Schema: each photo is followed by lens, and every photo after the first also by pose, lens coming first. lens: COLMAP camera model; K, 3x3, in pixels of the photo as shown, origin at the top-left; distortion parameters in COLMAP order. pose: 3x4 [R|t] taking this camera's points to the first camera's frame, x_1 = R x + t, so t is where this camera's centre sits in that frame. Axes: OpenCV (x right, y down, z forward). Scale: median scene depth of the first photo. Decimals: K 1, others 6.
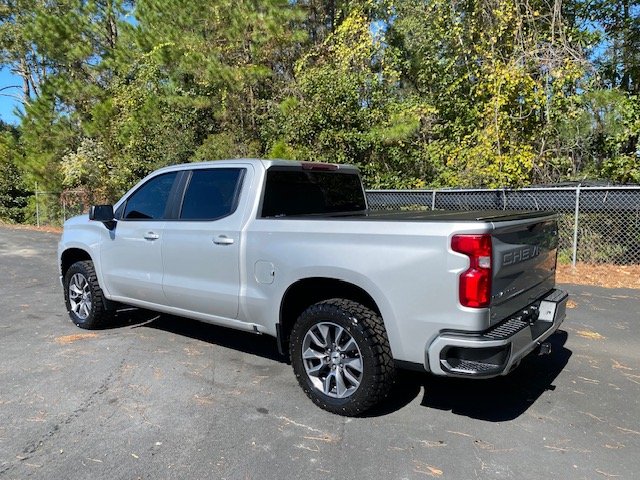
lens RADIAL K [[494.8, 0, 320.1], [0, 494.8, 241.2], [0, 0, 1]] dist [0.009728, 0.001583]
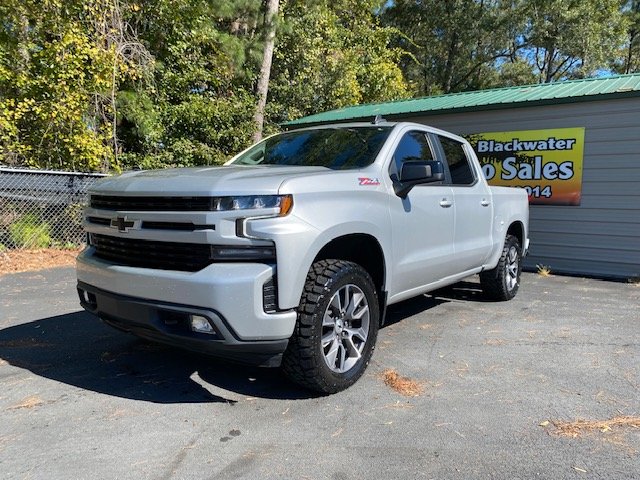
lens RADIAL K [[484.2, 0, 319.8], [0, 484.2, 238.2], [0, 0, 1]] dist [0.013895, -0.001198]
pose [[-0.040101, -0.066803, 0.996960, -1.424746], [0.075780, 0.994686, 0.069698, -0.029620], [-0.996318, 0.078345, -0.034826, 1.498666]]
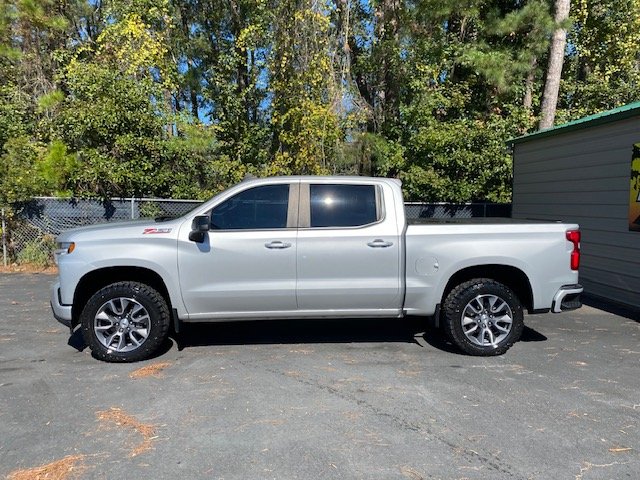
lens RADIAL K [[484.2, 0, 319.8], [0, 484.2, 238.2], [0, 0, 1]] dist [0.013895, -0.001198]
pose [[0.733519, -0.035179, 0.678758, -1.141186], [0.051266, 0.998678, -0.003642, -0.019728], [-0.677732, 0.037468, 0.734353, 0.237262]]
